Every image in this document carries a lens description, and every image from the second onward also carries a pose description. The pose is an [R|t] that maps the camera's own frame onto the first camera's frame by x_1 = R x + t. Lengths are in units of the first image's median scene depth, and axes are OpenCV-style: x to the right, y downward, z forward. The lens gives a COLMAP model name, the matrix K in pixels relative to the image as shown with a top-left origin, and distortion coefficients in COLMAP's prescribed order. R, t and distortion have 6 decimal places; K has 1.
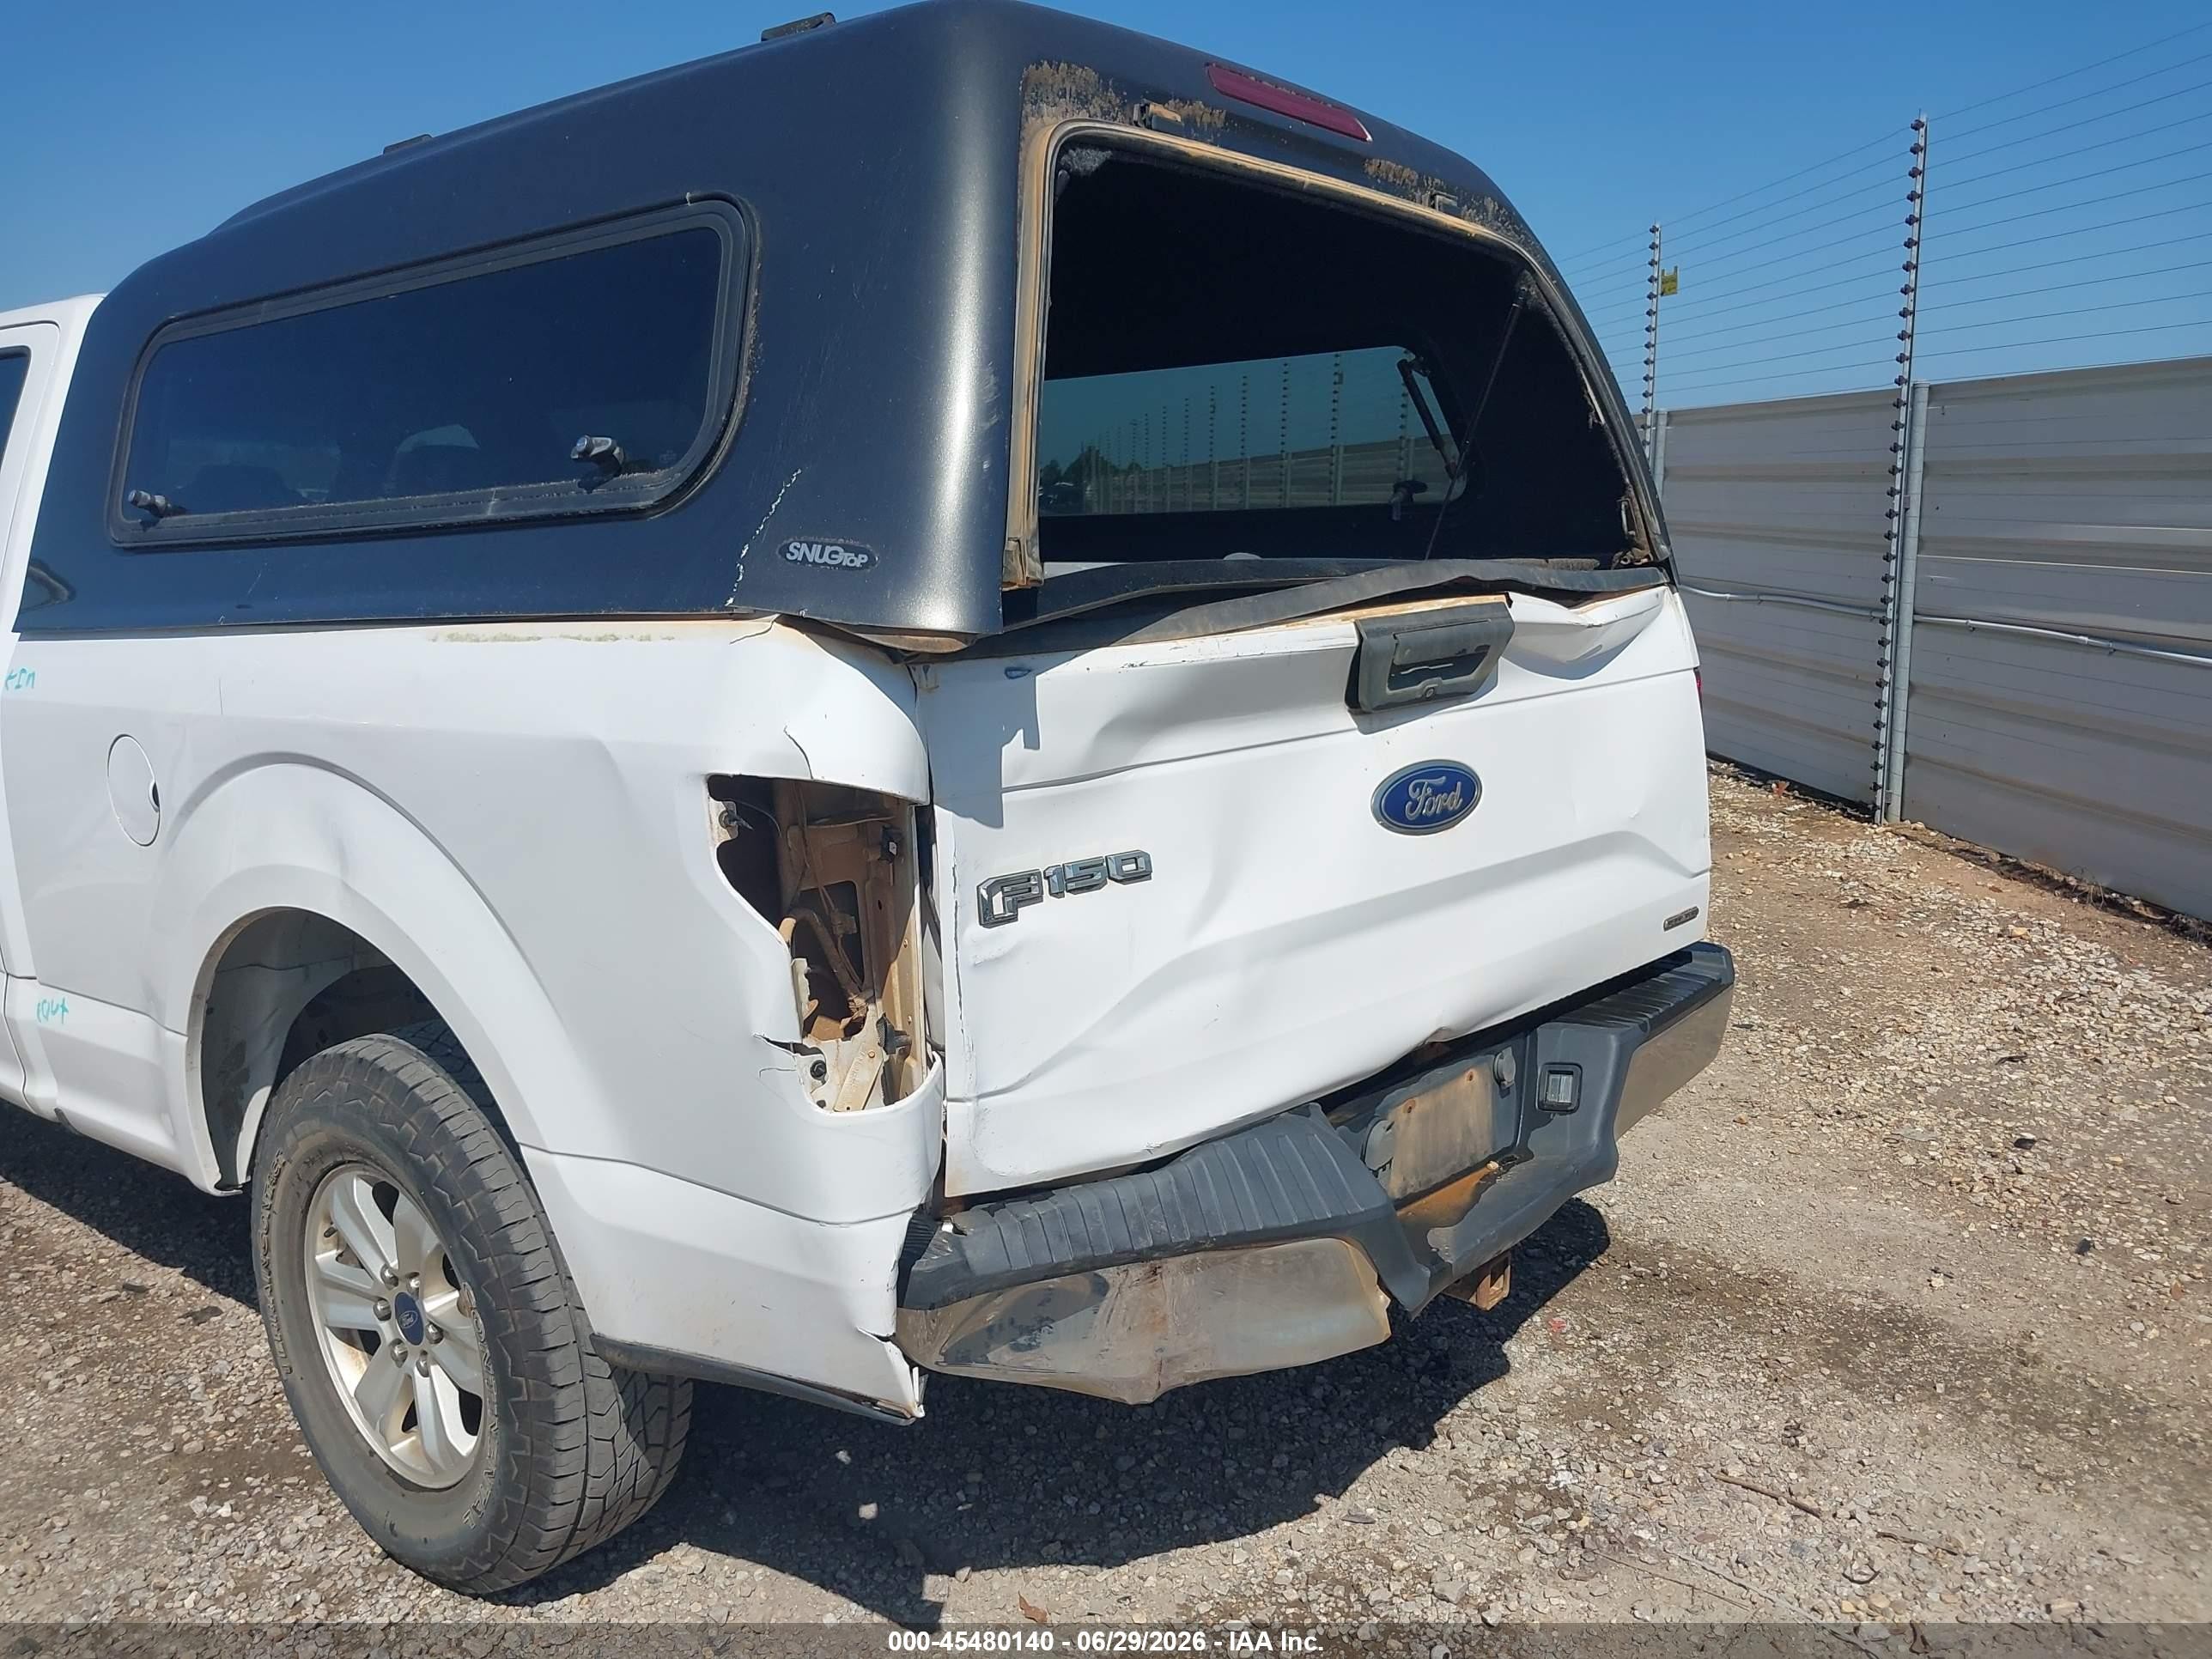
lens RADIAL K [[1850.7, 0, 1165.0], [0, 1850.7, 879.3], [0, 0, 1]] dist [0.038157, -0.050124]
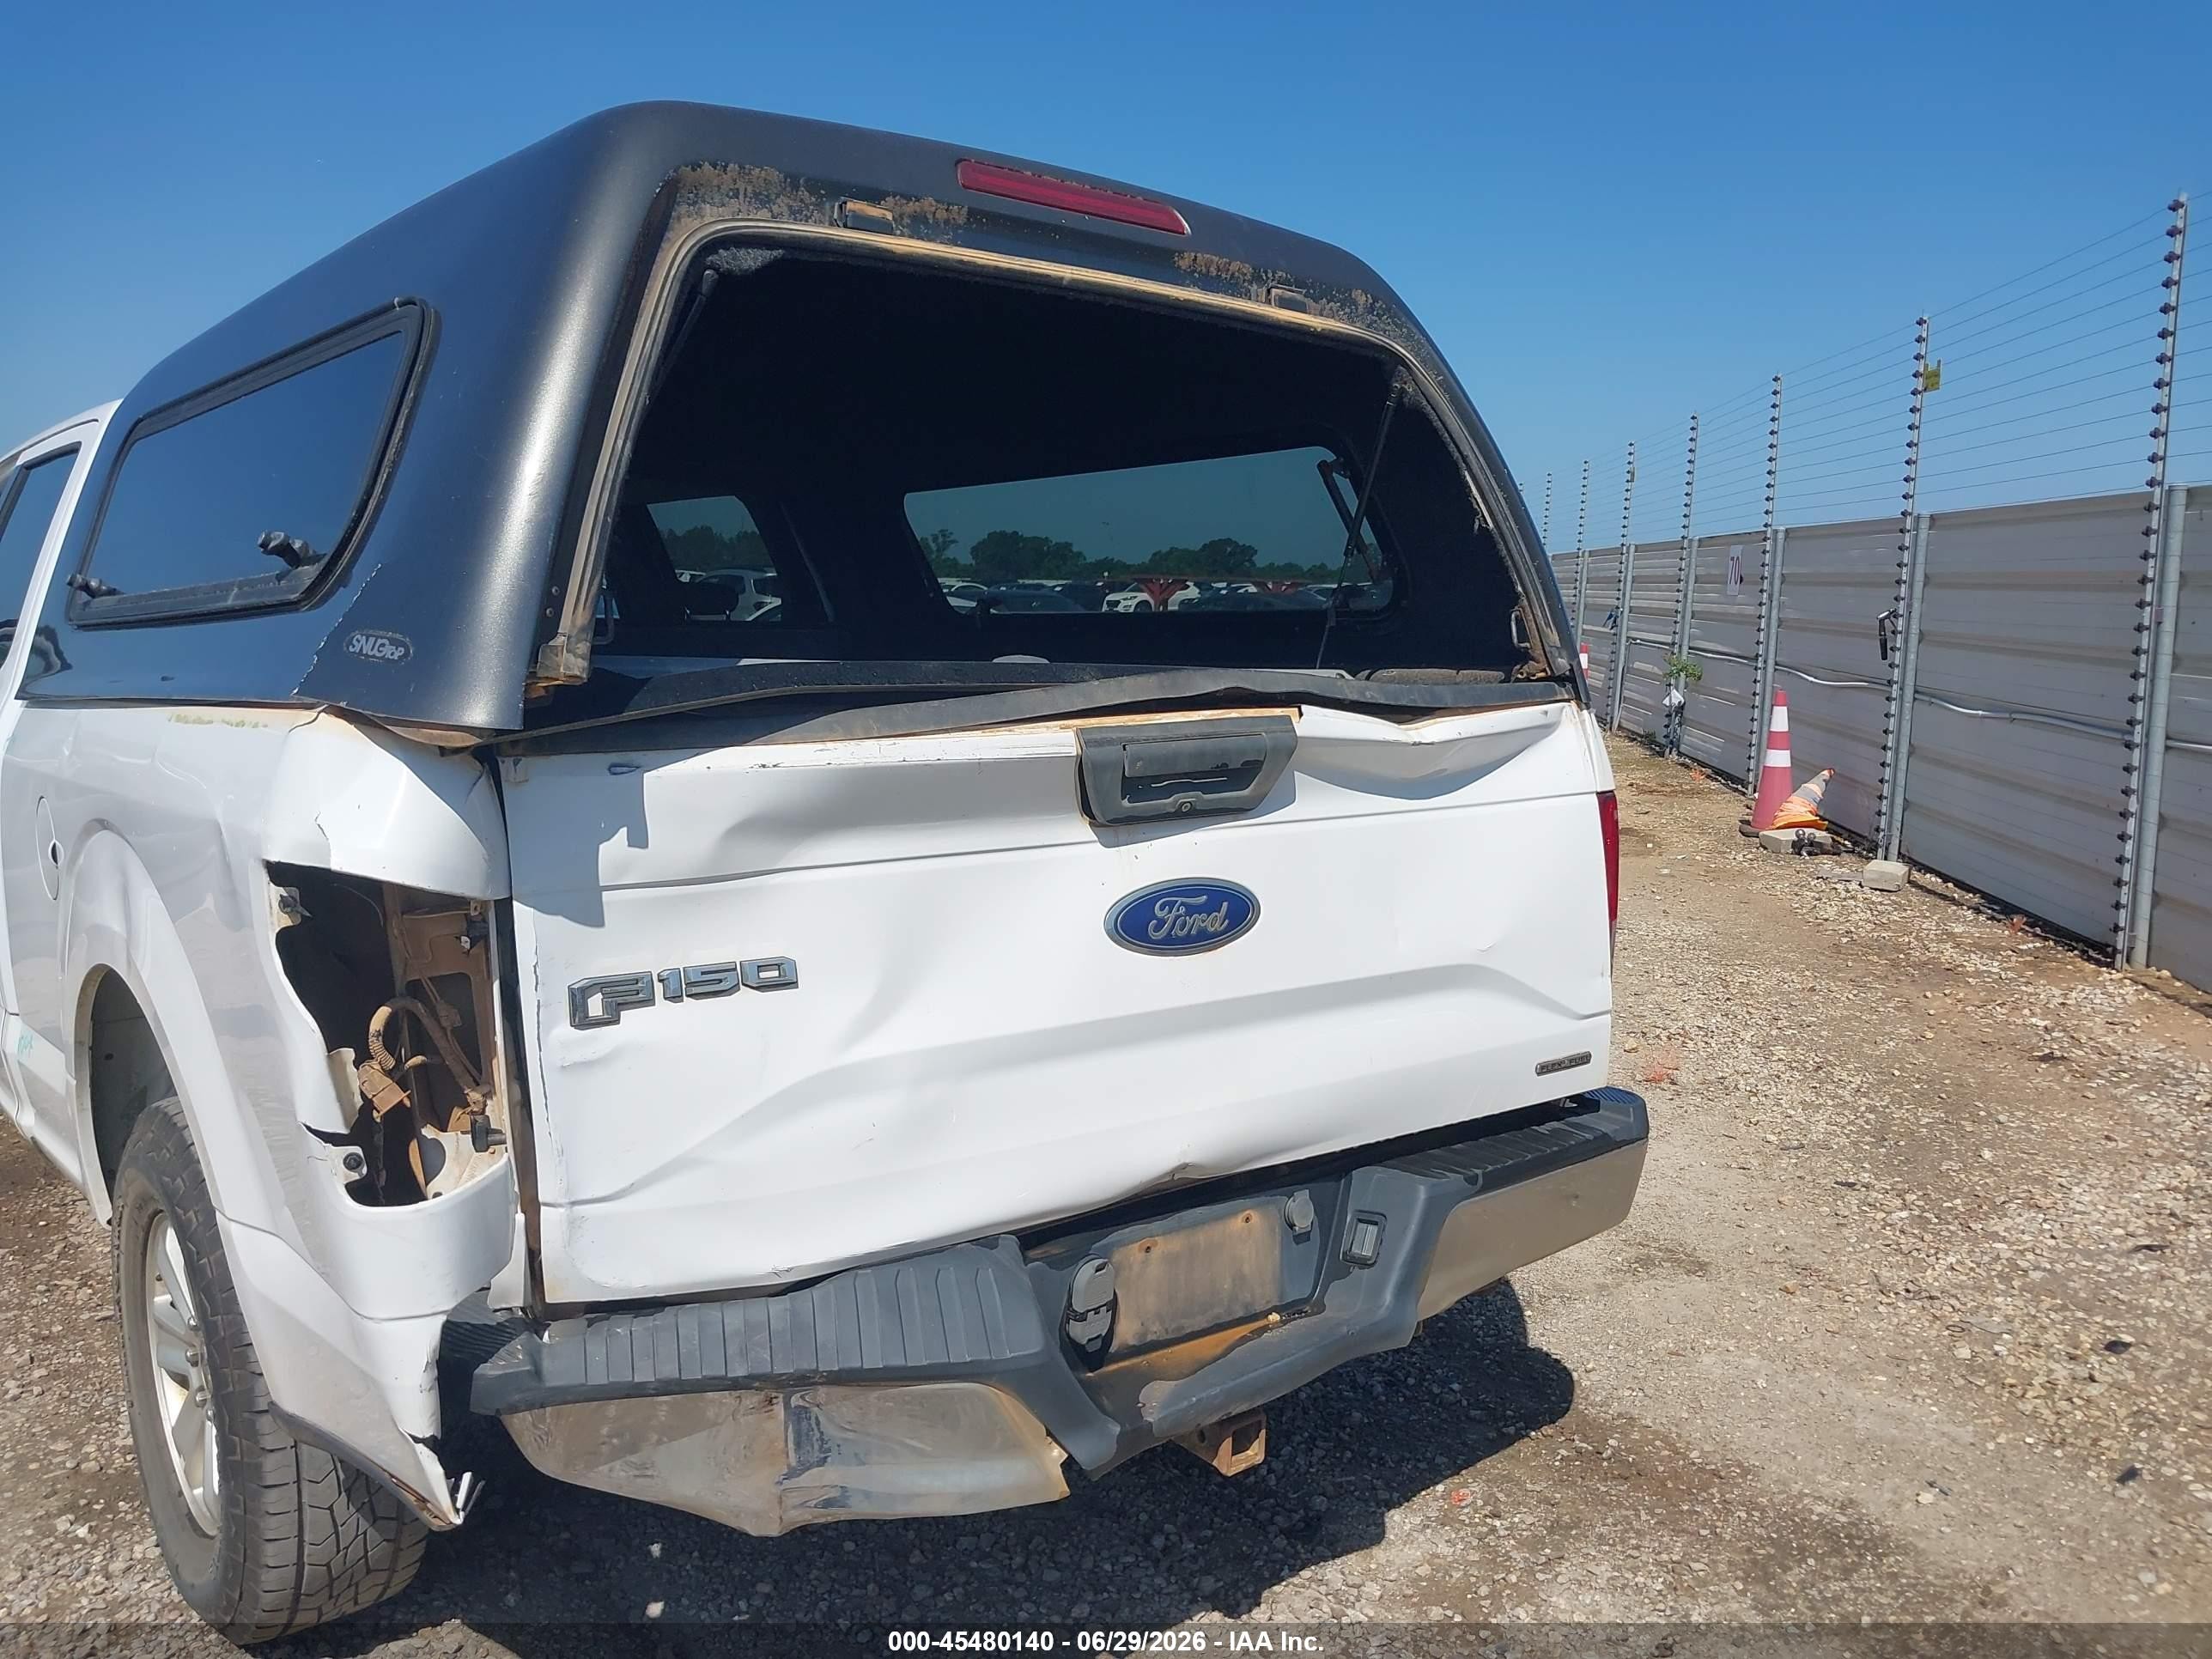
lens RADIAL K [[1850.7, 0, 1147.0], [0, 1850.7, 883.1], [0, 0, 1]] dist [0.038157, -0.050124]
pose [[0.978656, 0.049264, -0.199515, 0.297224], [-0.058528, 0.997452, -0.040800, -0.021332], [0.196997, 0.051606, 0.979045, 0.069901]]
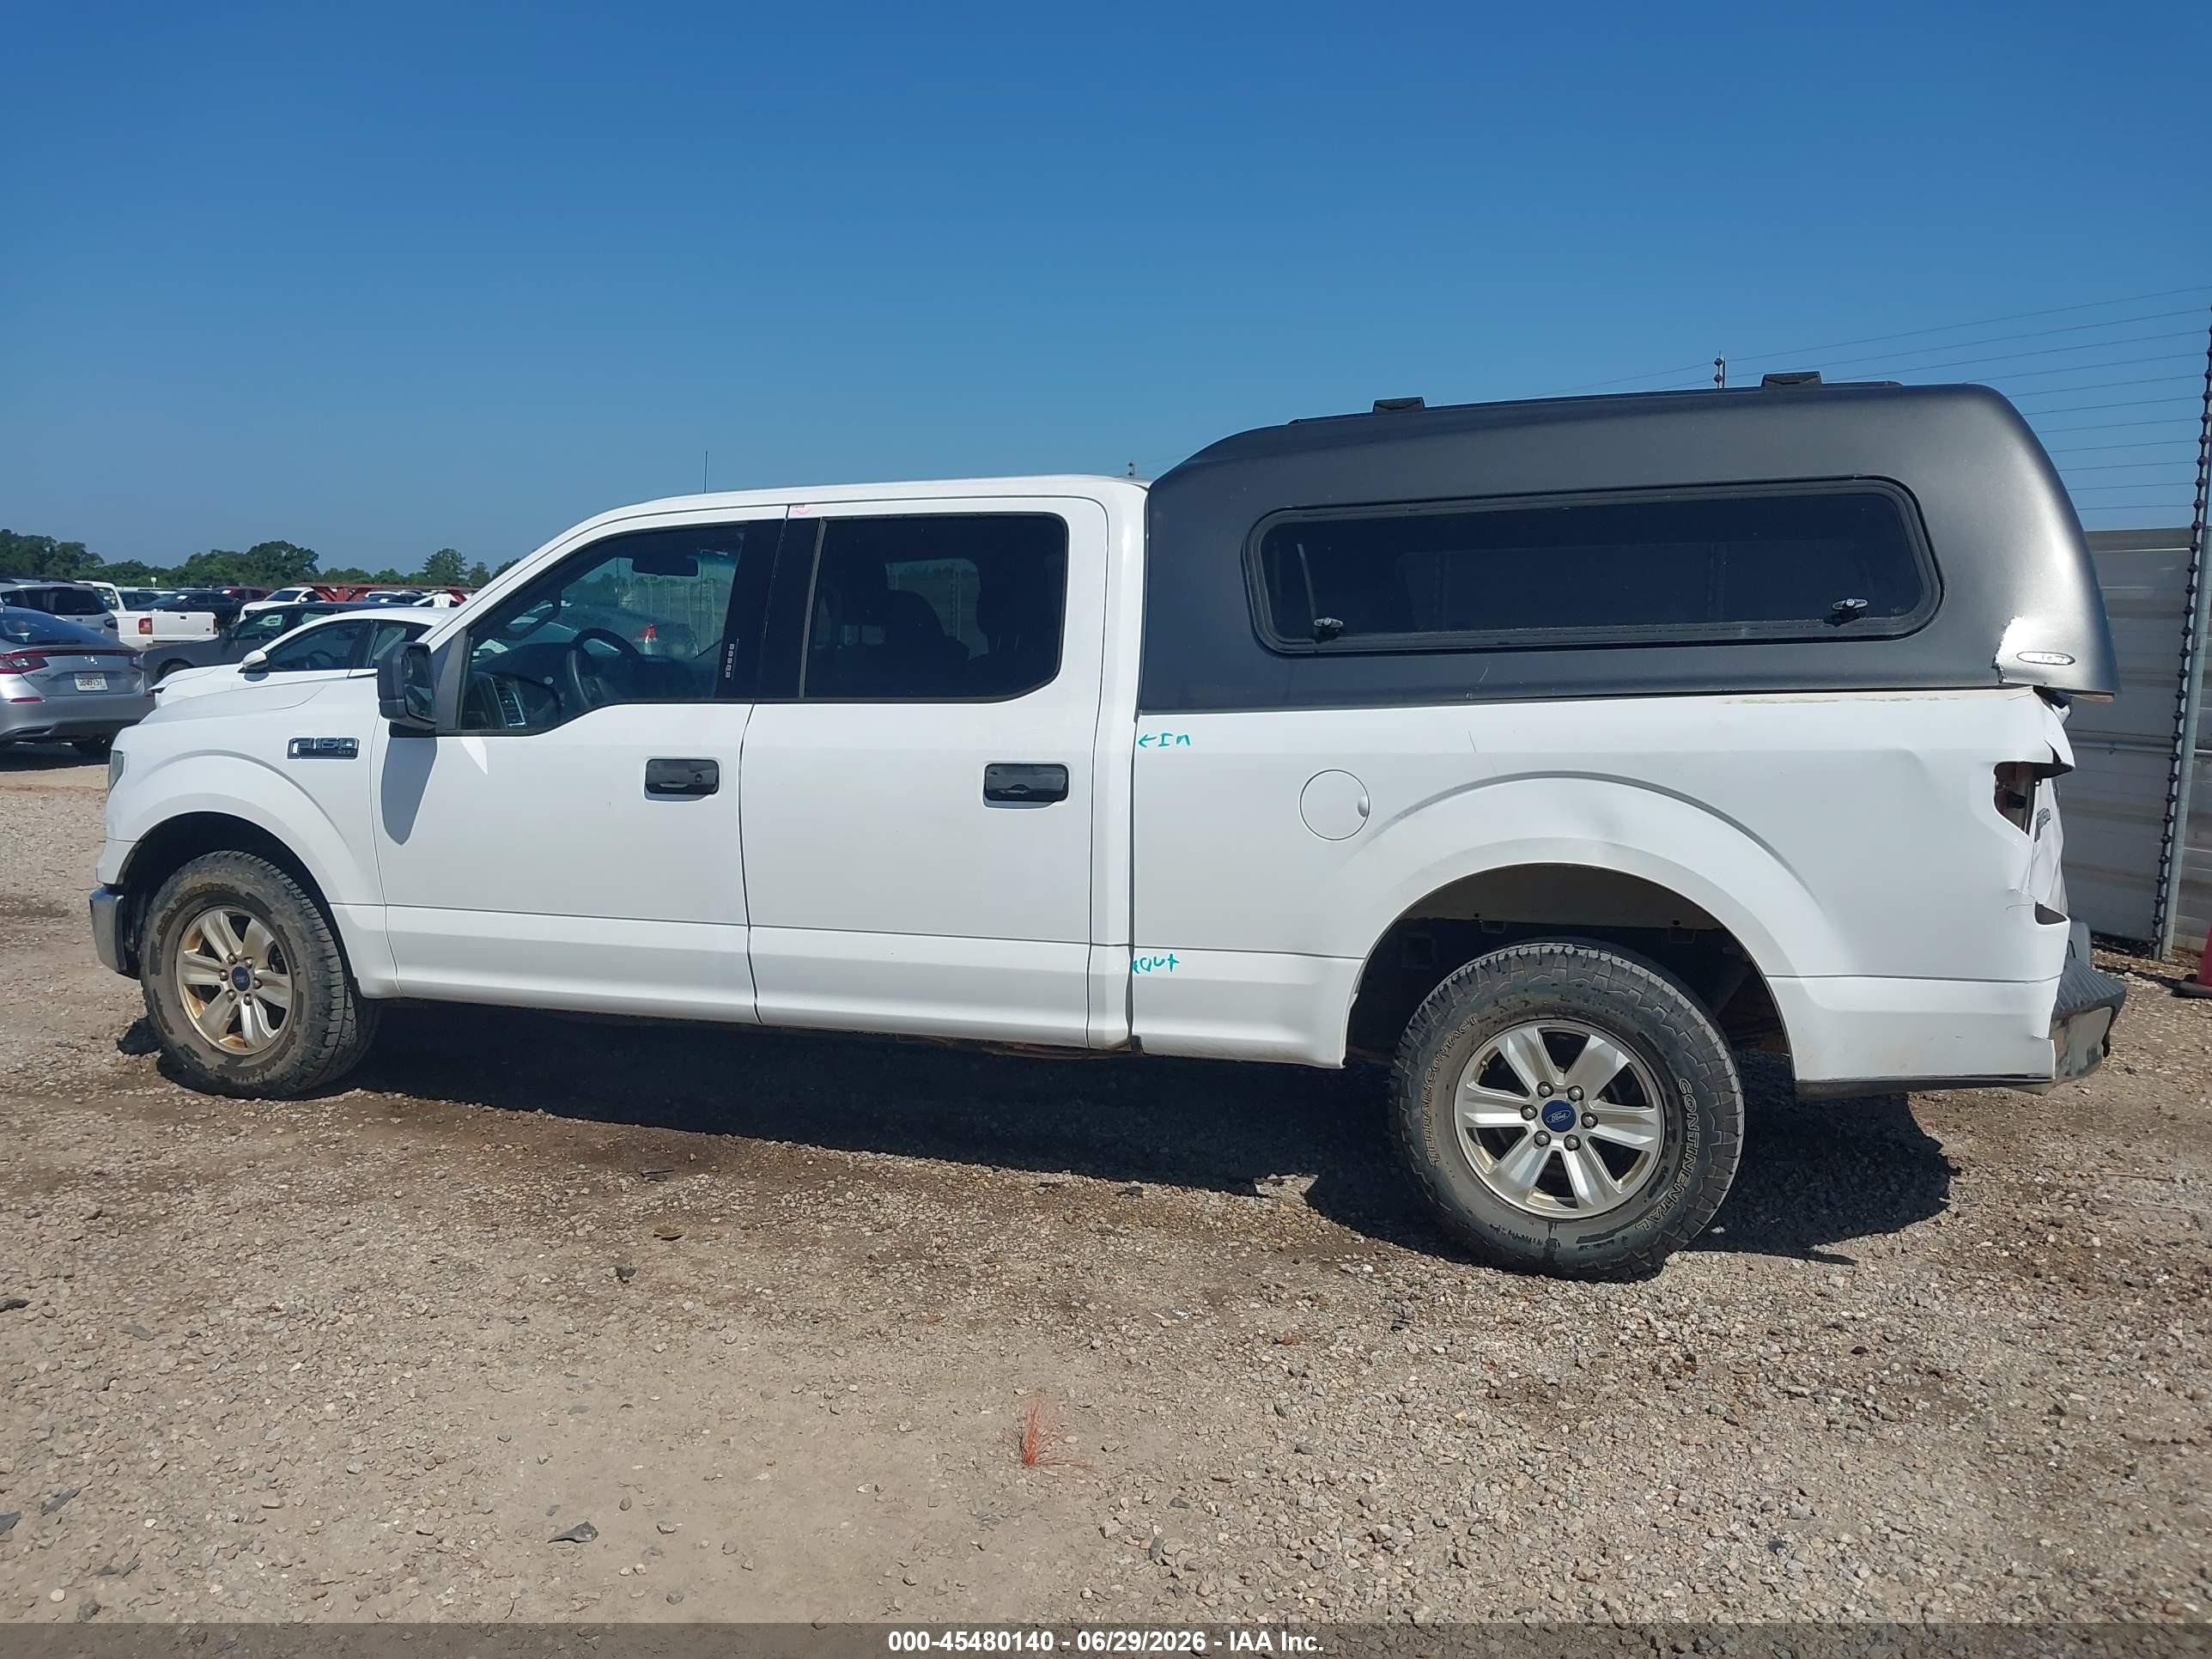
lens RADIAL K [[1850.7, 0, 1144.6], [0, 1850.7, 897.0], [0, 0, 1]] dist [0.038157, -0.050124]
pose [[0.944974, -0.035000, 0.325267, -1.285540], [0.050425, 0.997962, -0.039112, 0.088524], [-0.323235, 0.053361, 0.944813, -0.454537]]
